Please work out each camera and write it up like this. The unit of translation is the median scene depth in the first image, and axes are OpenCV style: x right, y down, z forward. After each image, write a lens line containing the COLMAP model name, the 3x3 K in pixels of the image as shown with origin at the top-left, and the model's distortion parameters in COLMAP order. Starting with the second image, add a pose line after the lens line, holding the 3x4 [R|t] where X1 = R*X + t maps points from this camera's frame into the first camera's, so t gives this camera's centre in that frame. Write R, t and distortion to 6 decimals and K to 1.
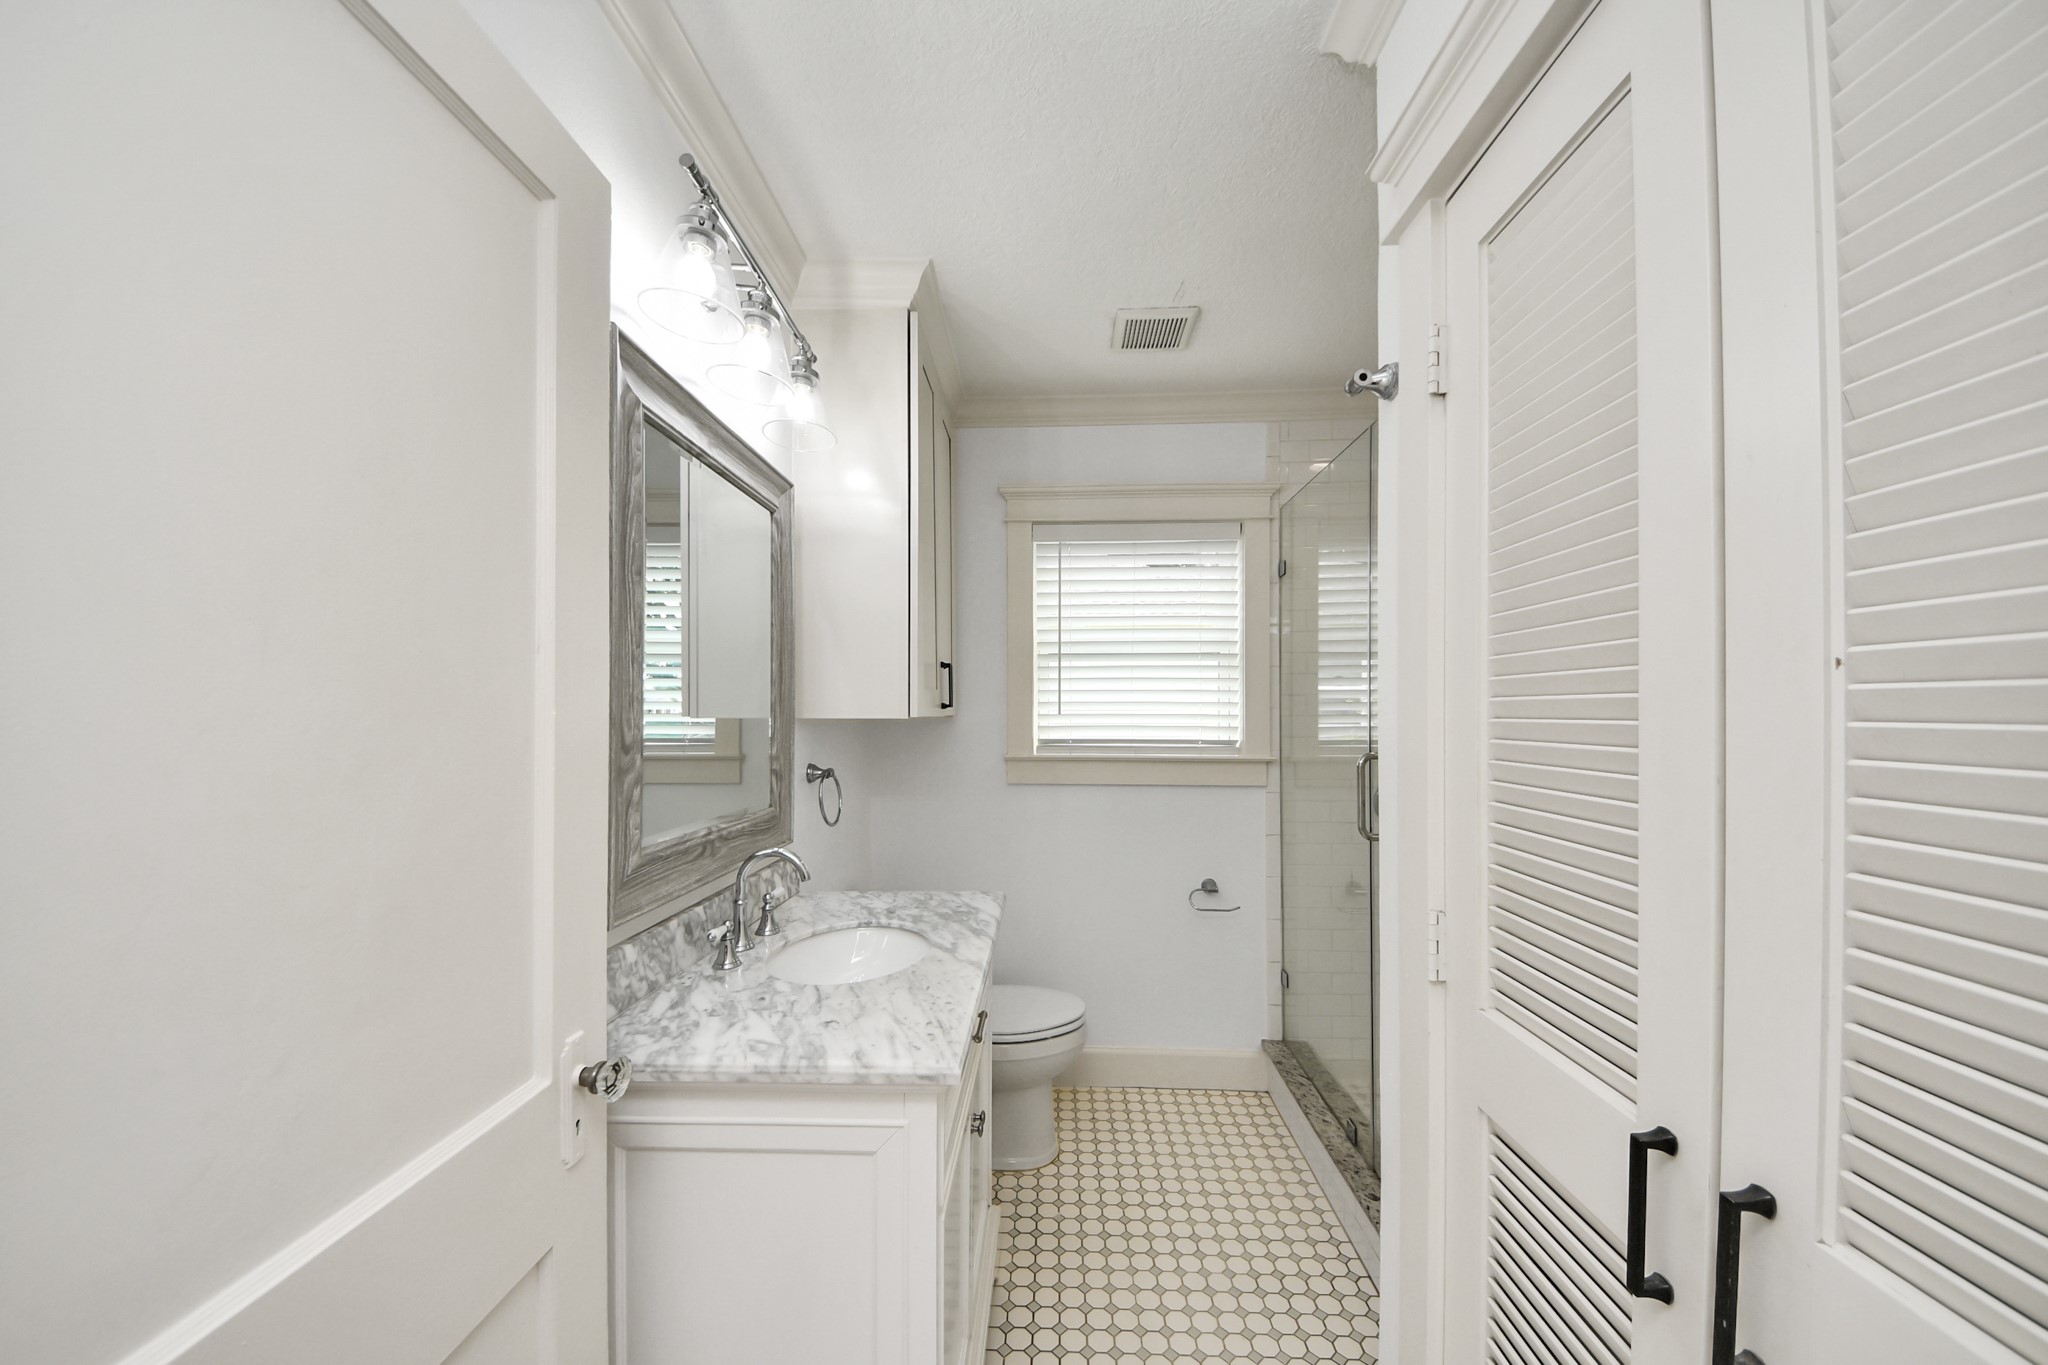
lens RADIAL K [[735.7, 0, 1027.5], [0, 735.7, 700.2], [0, 0, 1]] dist [0.018324, -0.000111]
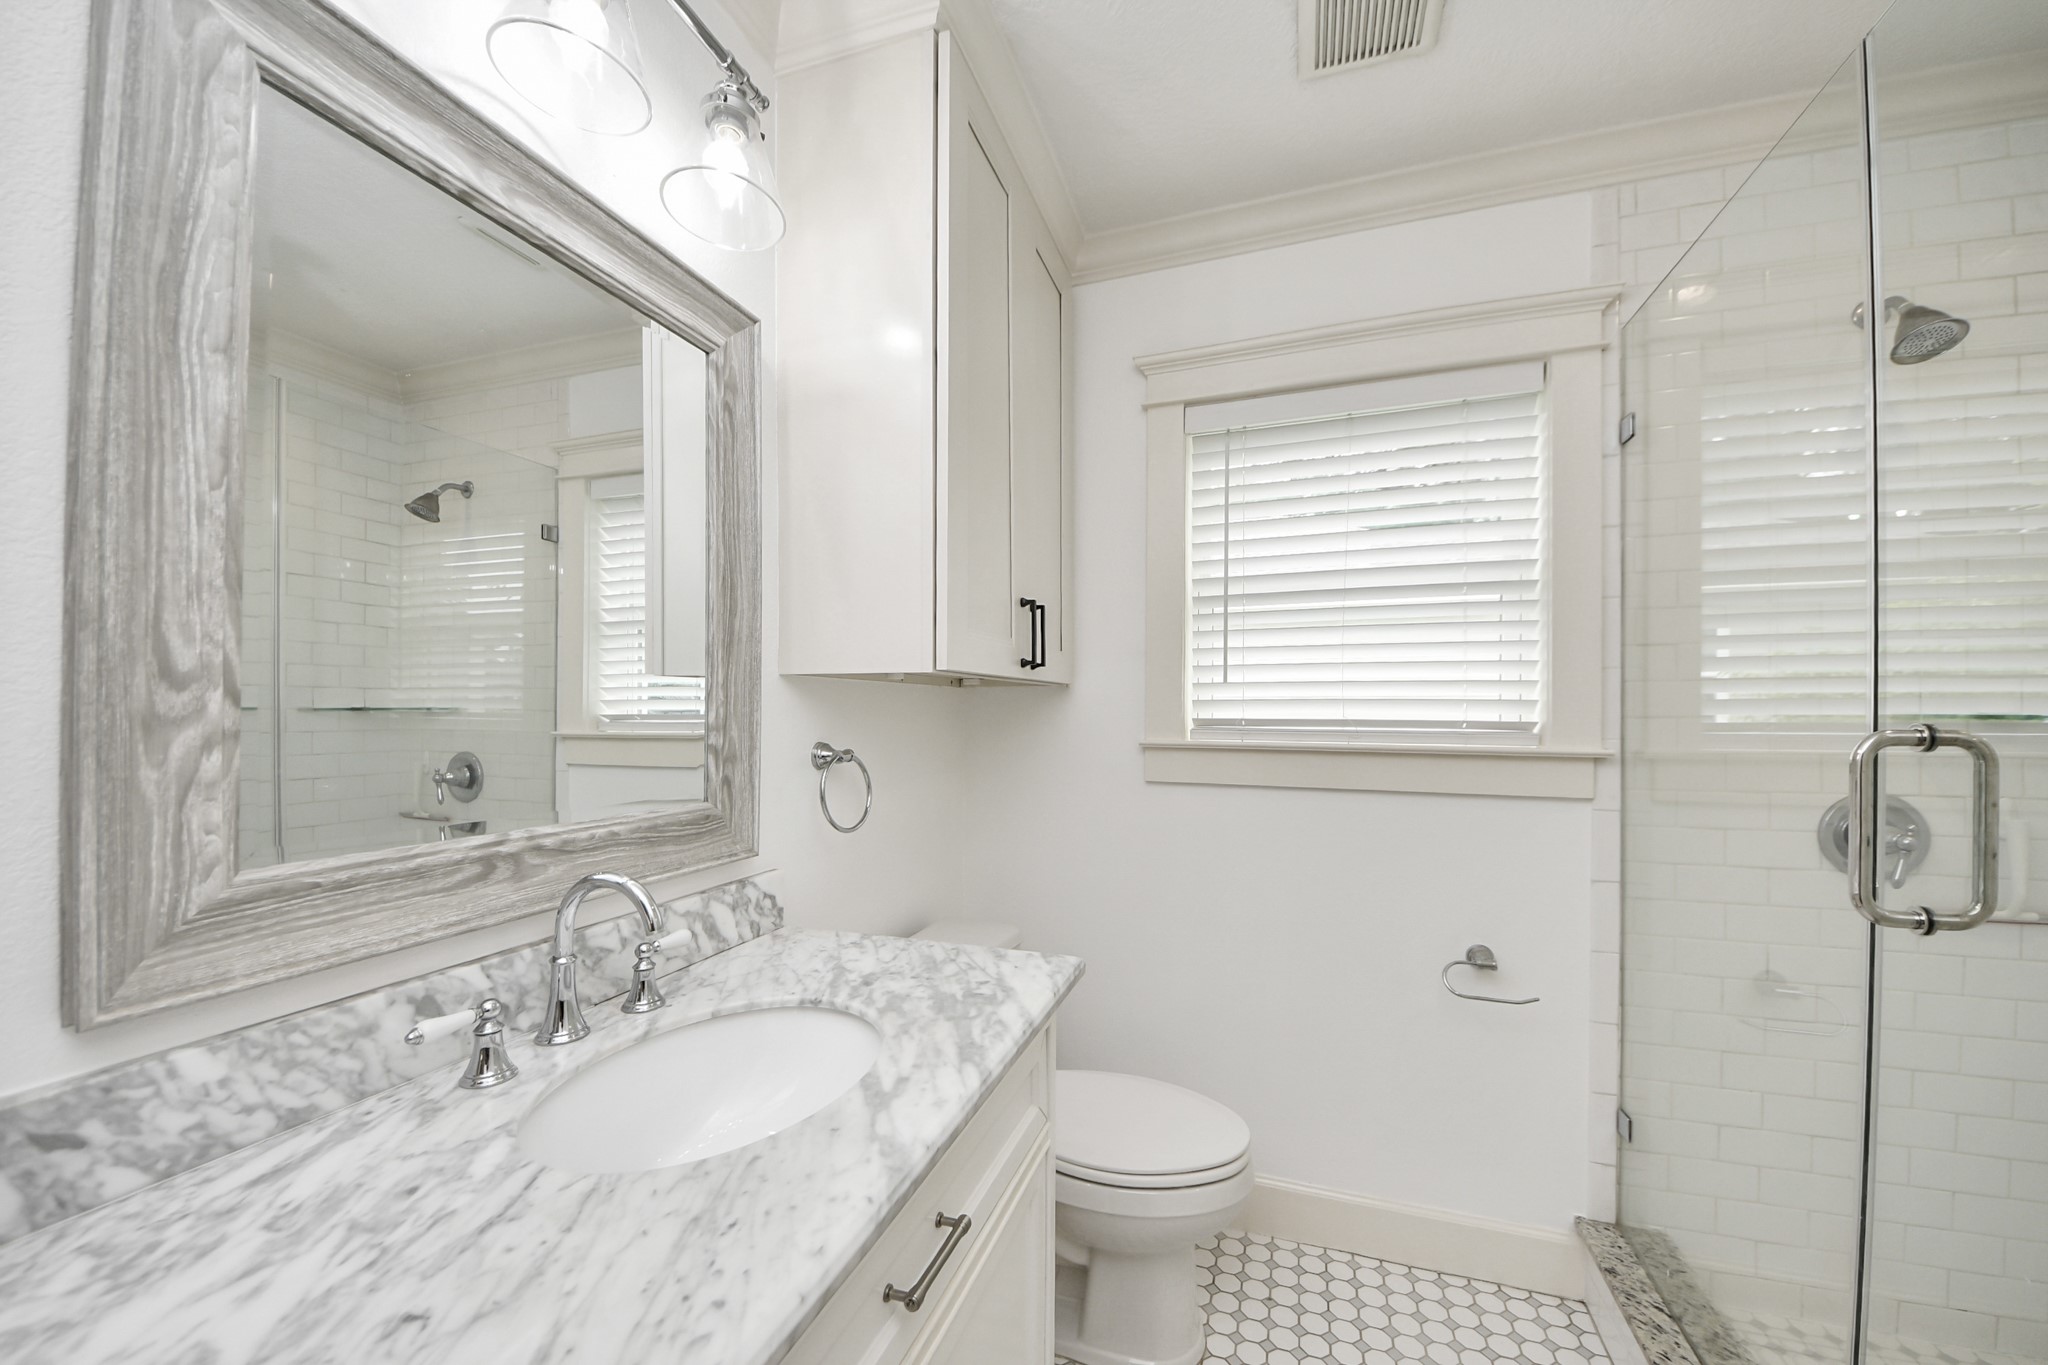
lens RADIAL K [[748.1, 0, 993.8], [0, 748.1, 712.7], [0, 0, 1]] dist [0.018608, -0.016728]
pose [[0.944068, 0.000424, -0.329752, 0.109176], [0.006145, 0.999803, 0.018877, 0.051775], [0.329695, -0.019847, 0.943879, 0.431449]]
